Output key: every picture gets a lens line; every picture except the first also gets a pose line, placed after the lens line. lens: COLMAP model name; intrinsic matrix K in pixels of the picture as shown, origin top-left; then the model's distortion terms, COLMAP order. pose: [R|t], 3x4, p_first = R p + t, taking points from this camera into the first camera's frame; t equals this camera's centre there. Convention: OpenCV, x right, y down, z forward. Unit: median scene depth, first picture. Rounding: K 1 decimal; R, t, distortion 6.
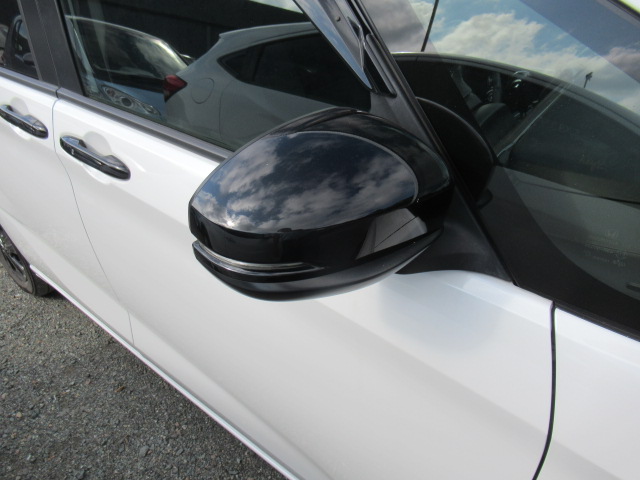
lens RADIAL K [[477.5, 0, 319.5], [0, 477.5, 239.1], [0, 0, 1]] dist [0.004962, -0.003460]
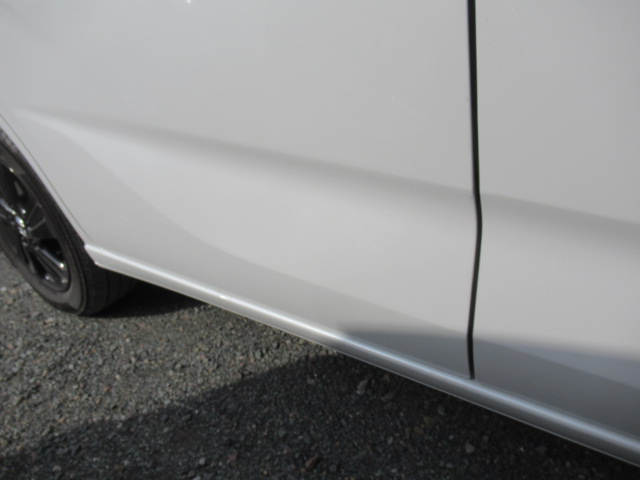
lens RADIAL K [[477.5, 0, 321.0], [0, 477.5, 241.1], [0, 0, 1]] dist [0.004962, -0.003460]
pose [[0.994974, -0.095333, 0.030620, -0.340646], [0.097517, 0.991991, -0.080275, 0.114393], [-0.022721, 0.082857, 0.996302, 0.435358]]
